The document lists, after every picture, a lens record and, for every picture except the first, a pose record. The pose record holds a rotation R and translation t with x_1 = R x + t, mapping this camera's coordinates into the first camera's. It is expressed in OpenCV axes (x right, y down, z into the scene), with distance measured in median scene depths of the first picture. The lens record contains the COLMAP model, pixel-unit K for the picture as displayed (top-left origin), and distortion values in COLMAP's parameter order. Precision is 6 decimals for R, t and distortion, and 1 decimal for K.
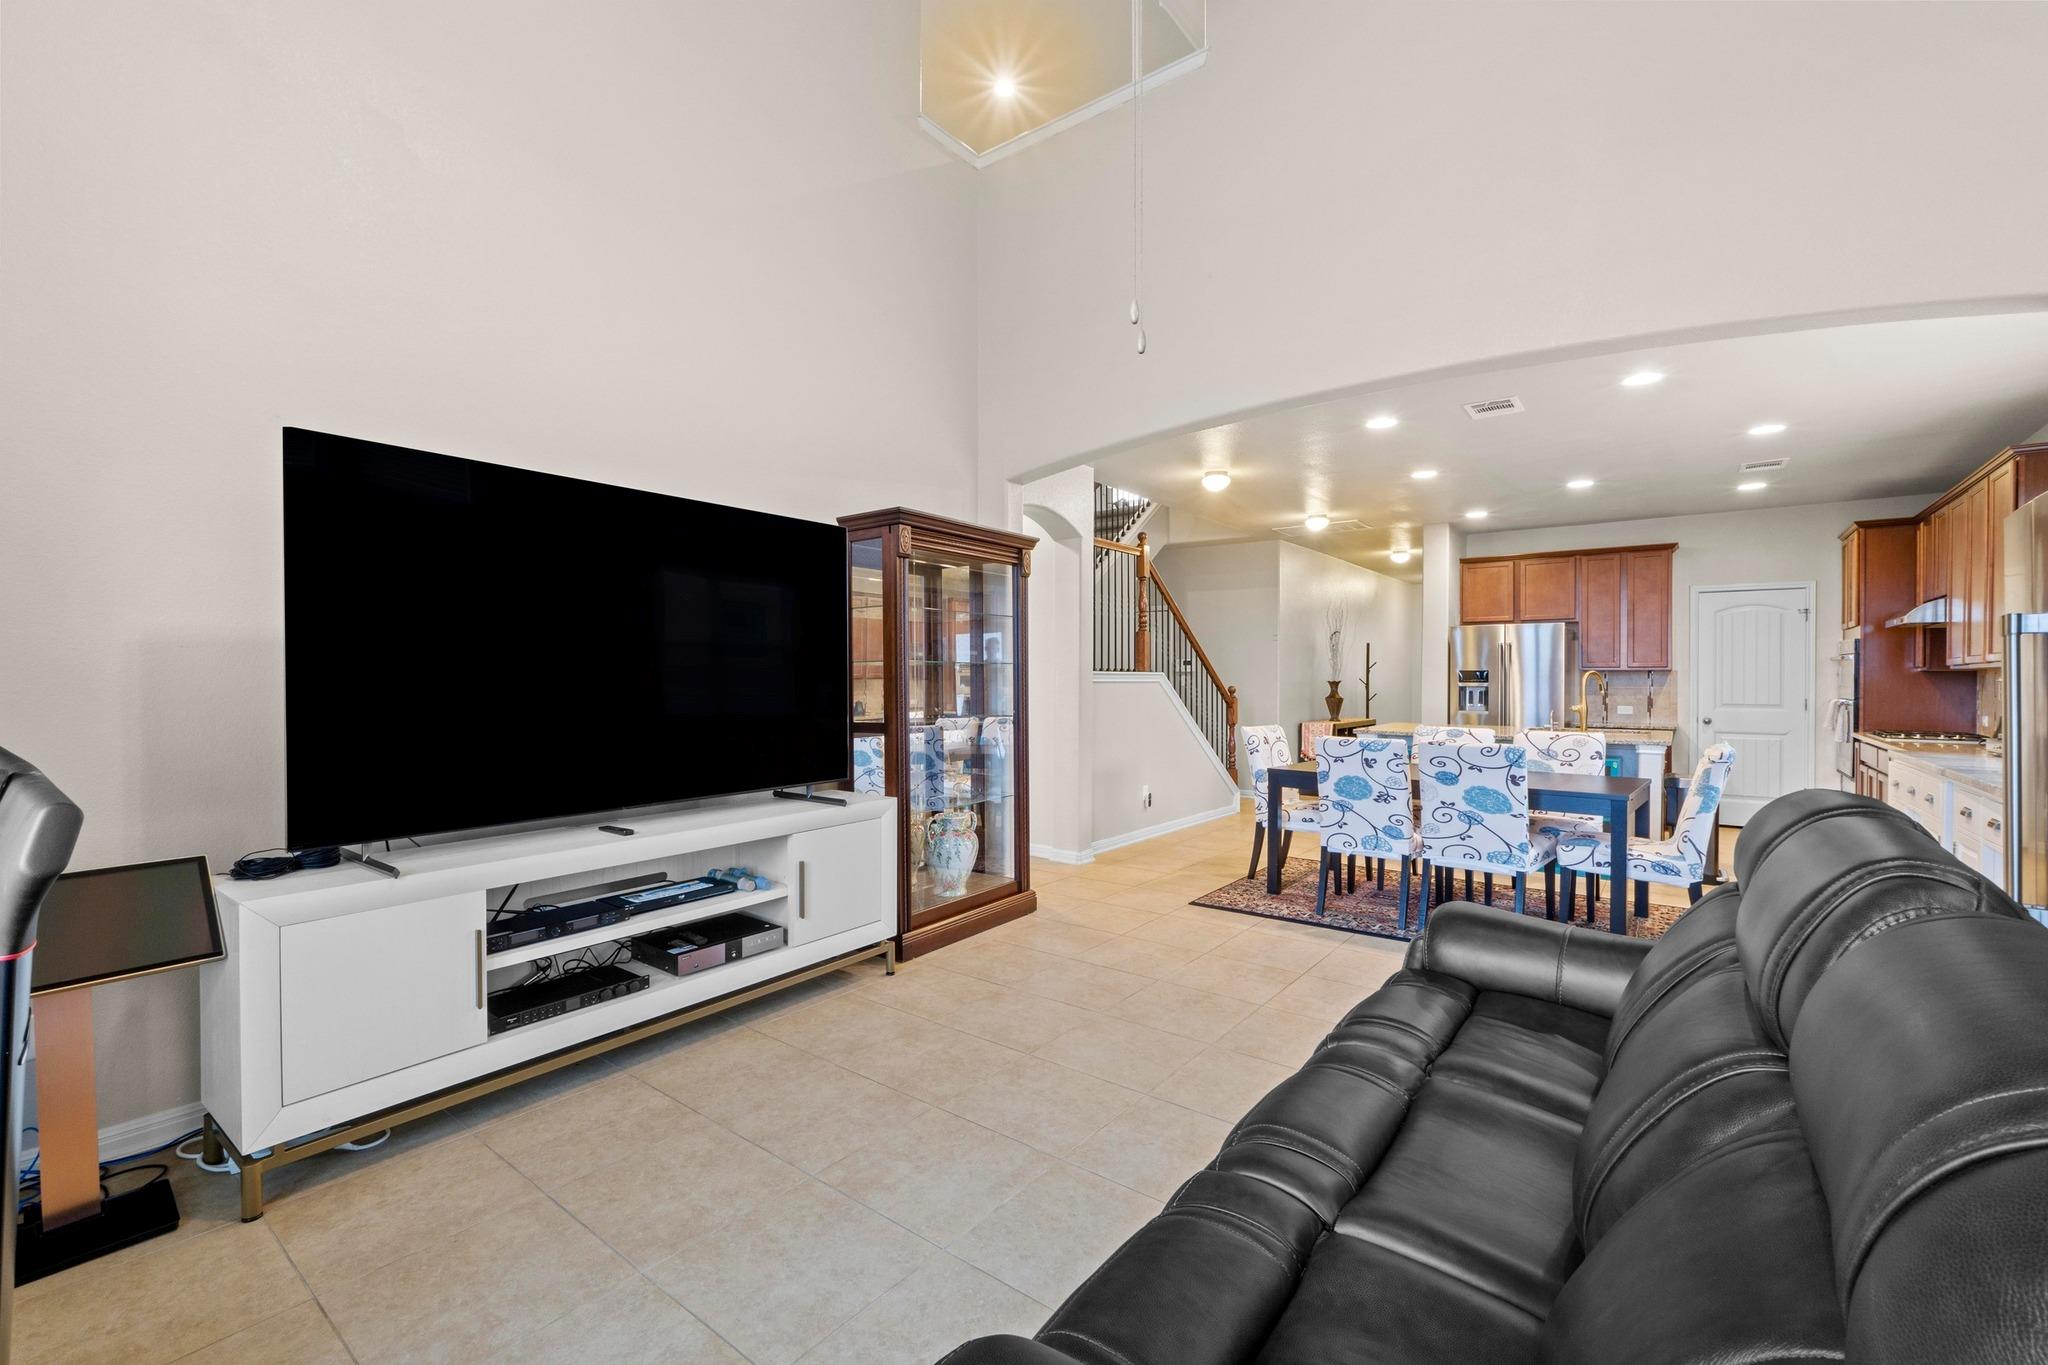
lens RADIAL K [[877.1, 0, 1022.1], [0, 877.1, 680.7], [0, 0, 1]] dist [-0.003360, 0.000228]
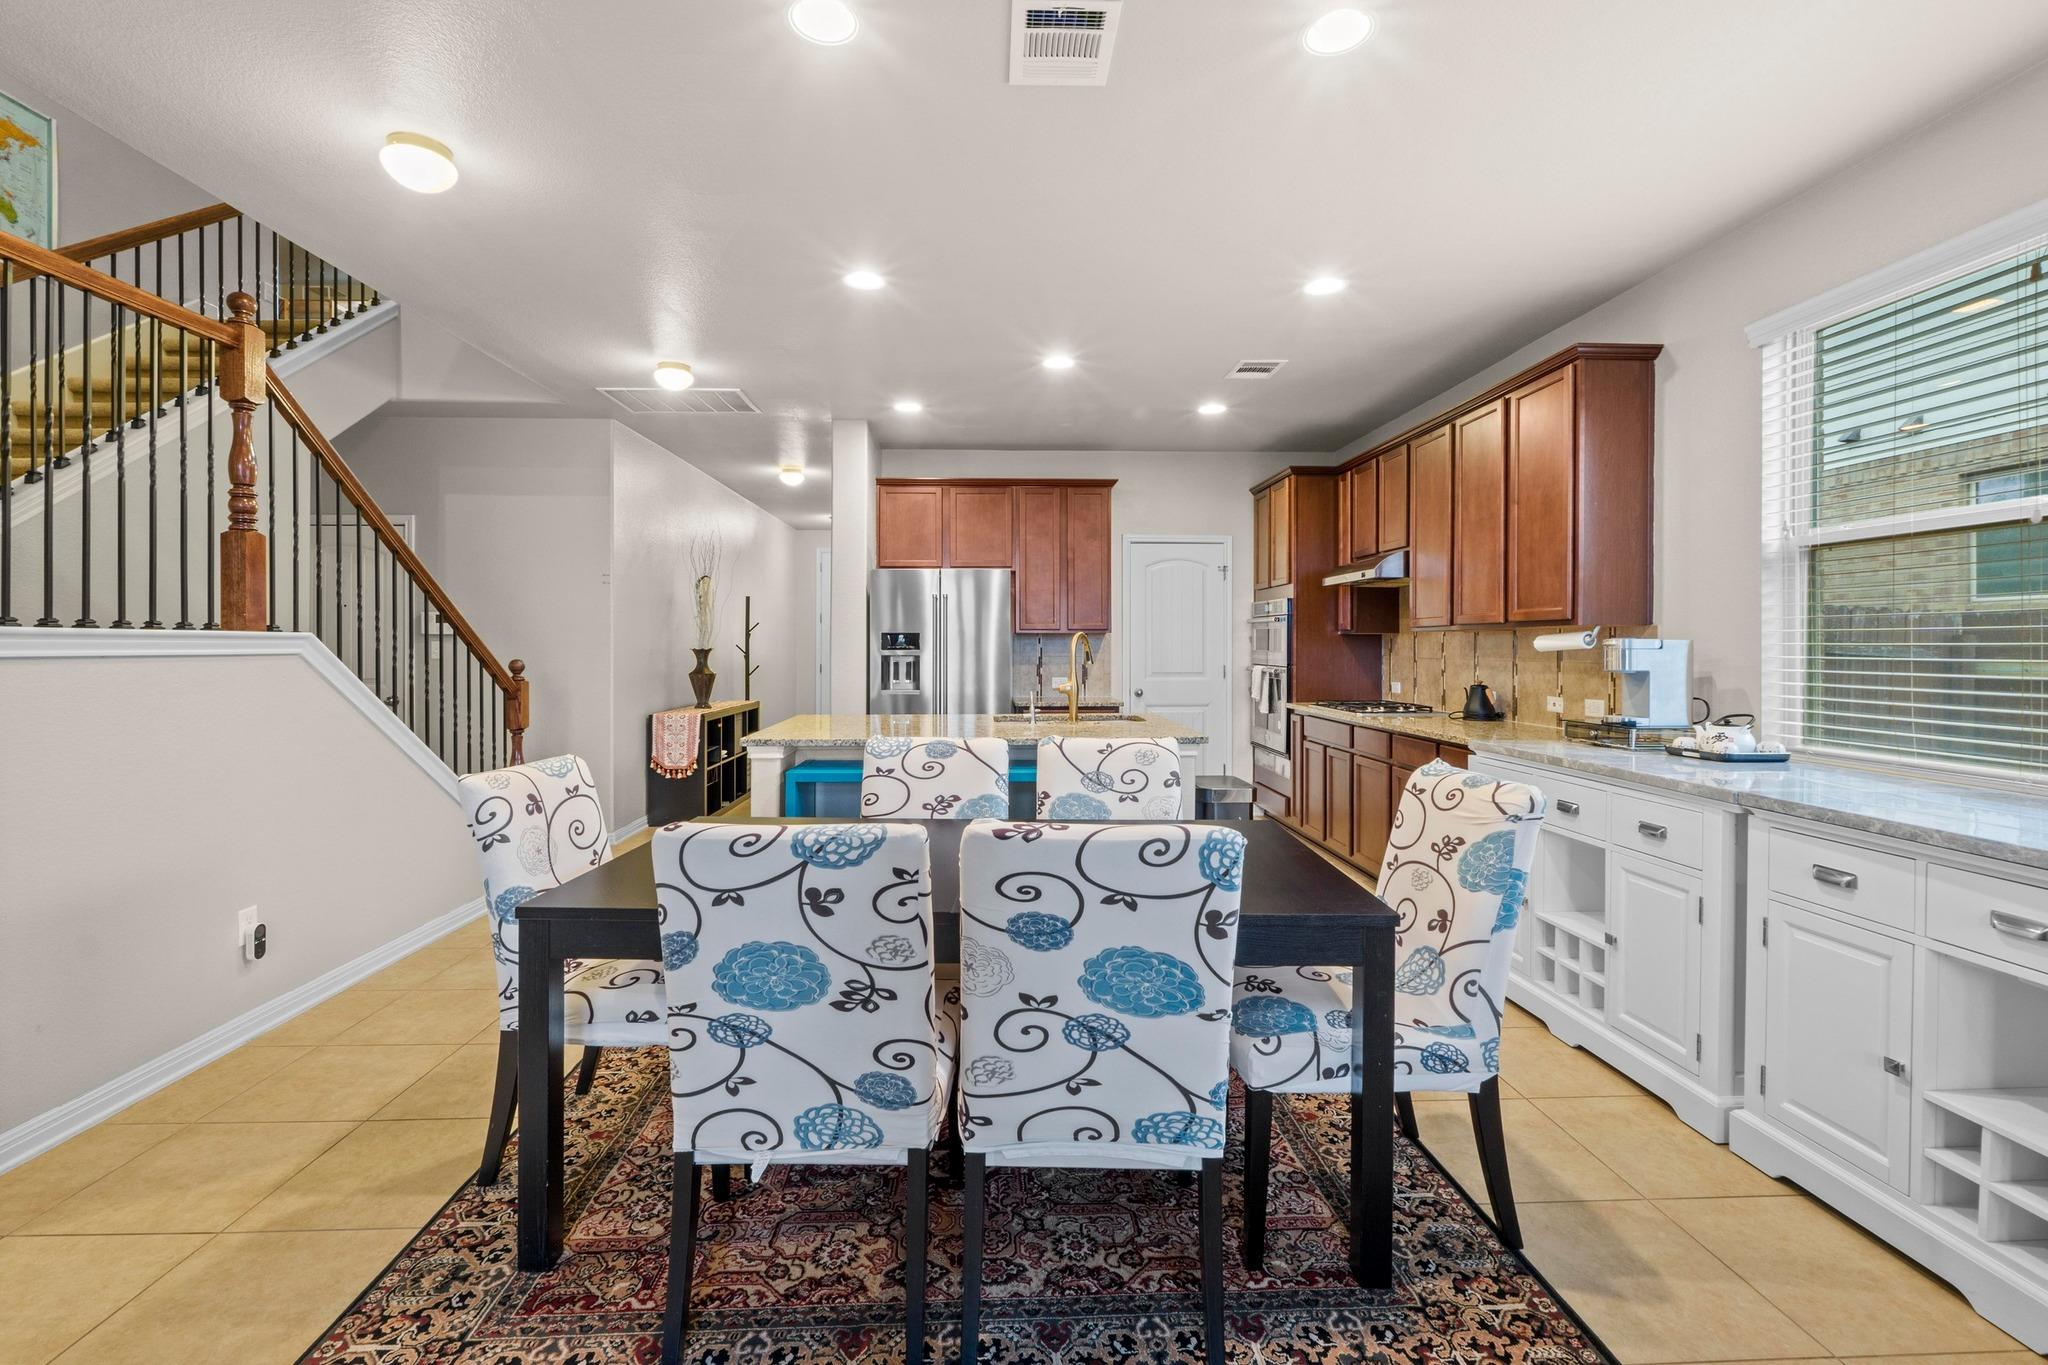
lens RADIAL K [[877.1, 0, 1011.2], [0, 877.1, 642.6], [0, 0, 1]] dist [-0.003360, 0.000228]
pose [[0.774972, -0.001613, 0.631994, 0.179683], [0.005367, 0.999977, -0.004029, -0.000629], [-0.631973, 0.006514, 0.774963, 0.515409]]
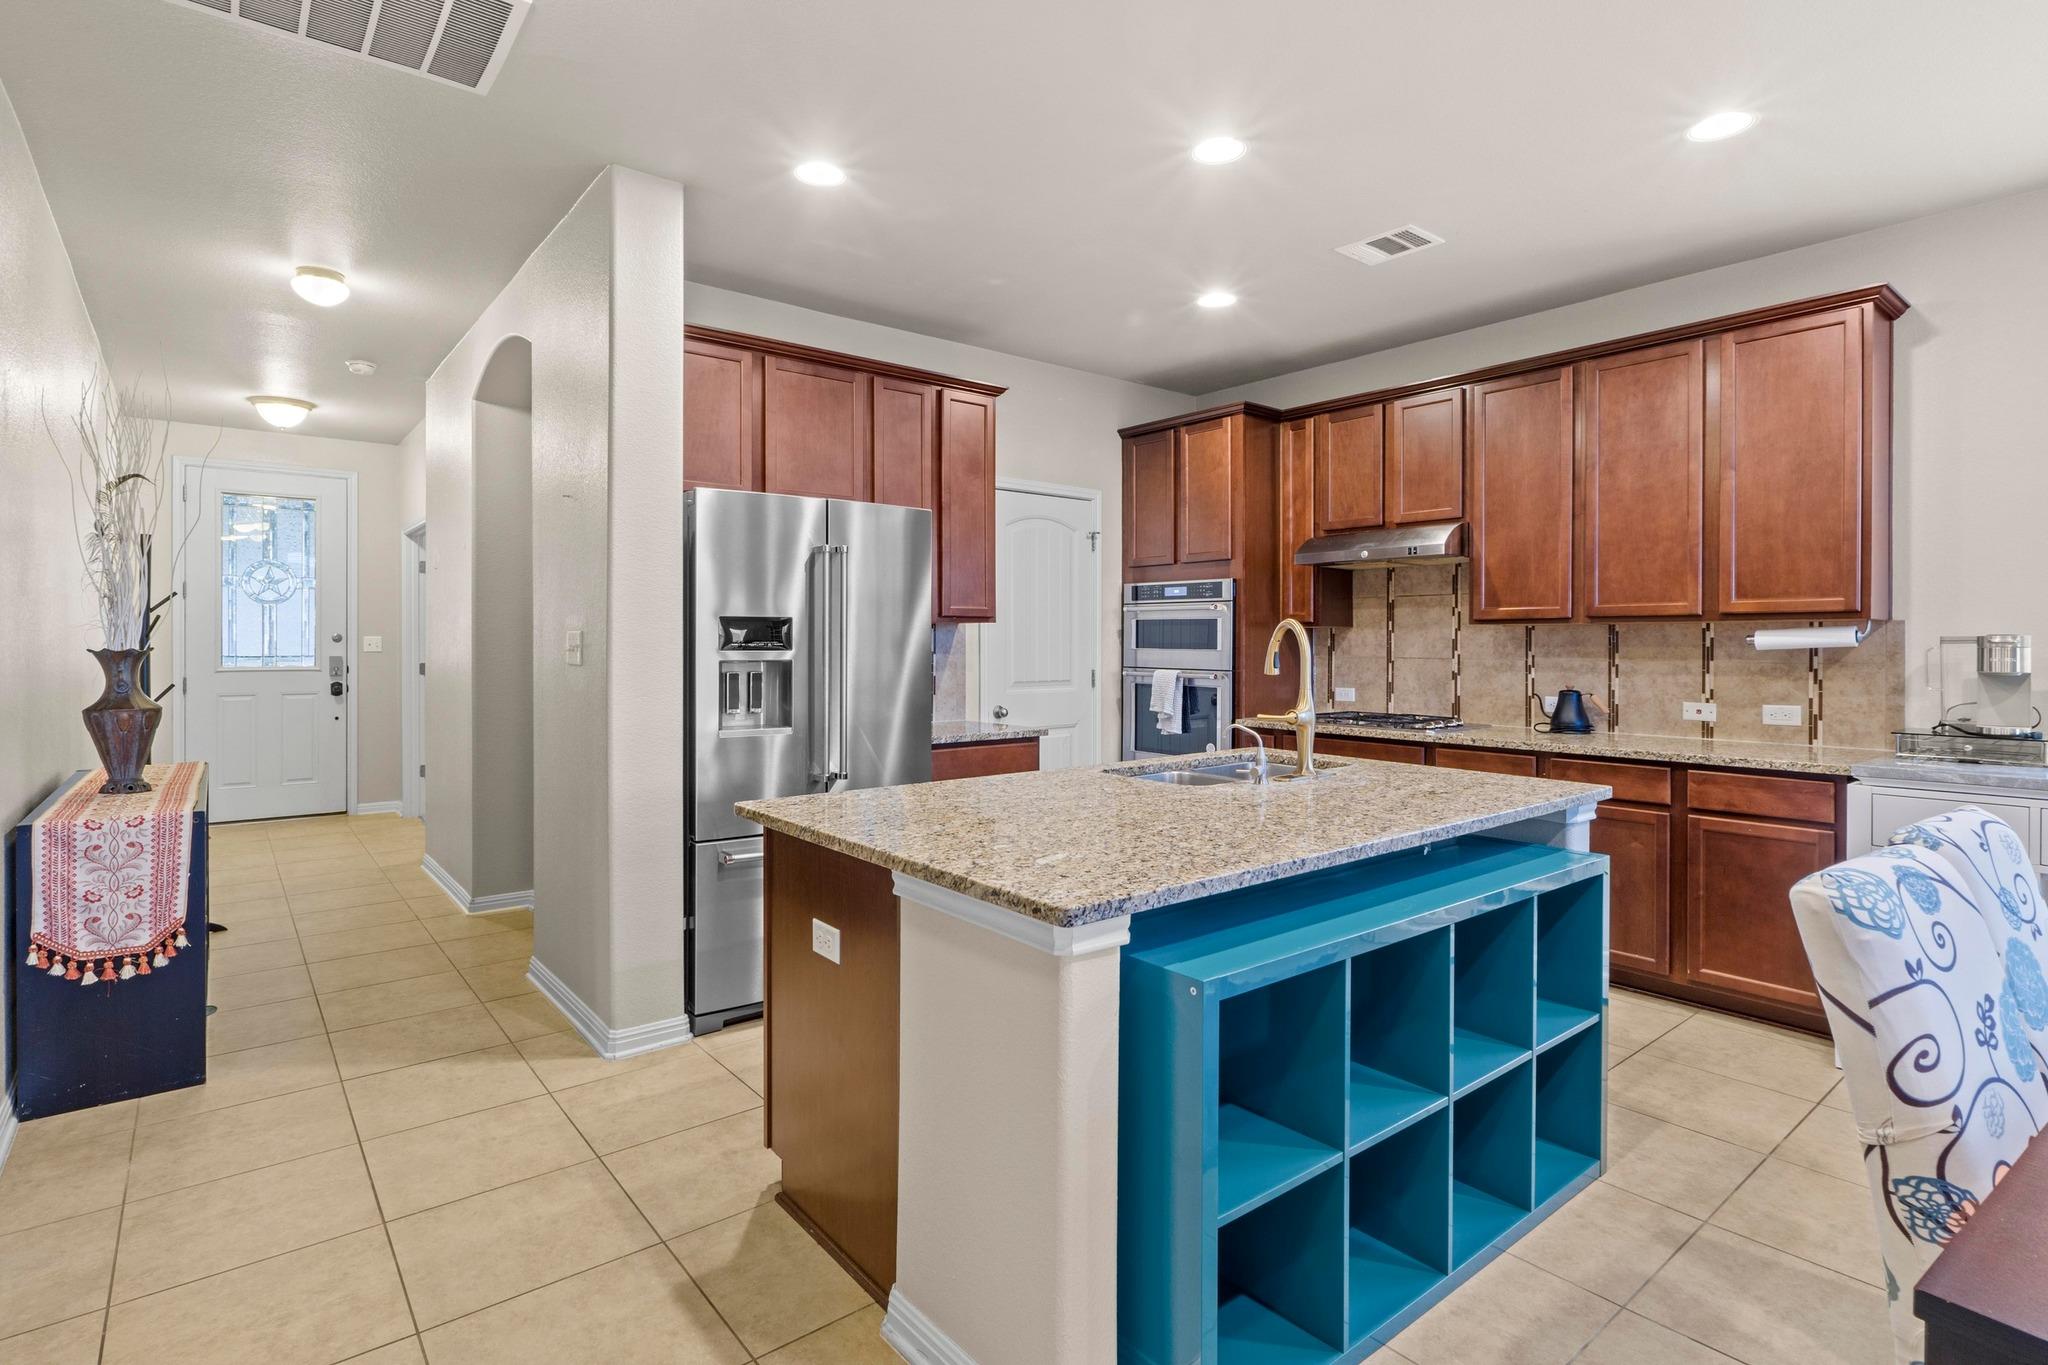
lens RADIAL K [[1007.5, 0, 1013.9], [0, 1007.5, 647.7], [0, 0, 1]] dist [0.000304, -0.000544]
pose [[0.240349, -0.007449, 0.970658, 0.177616], [0.003019, 0.999971, 0.006926, -0.001574], [-0.970682, 0.001266, 0.240365, 1.034081]]
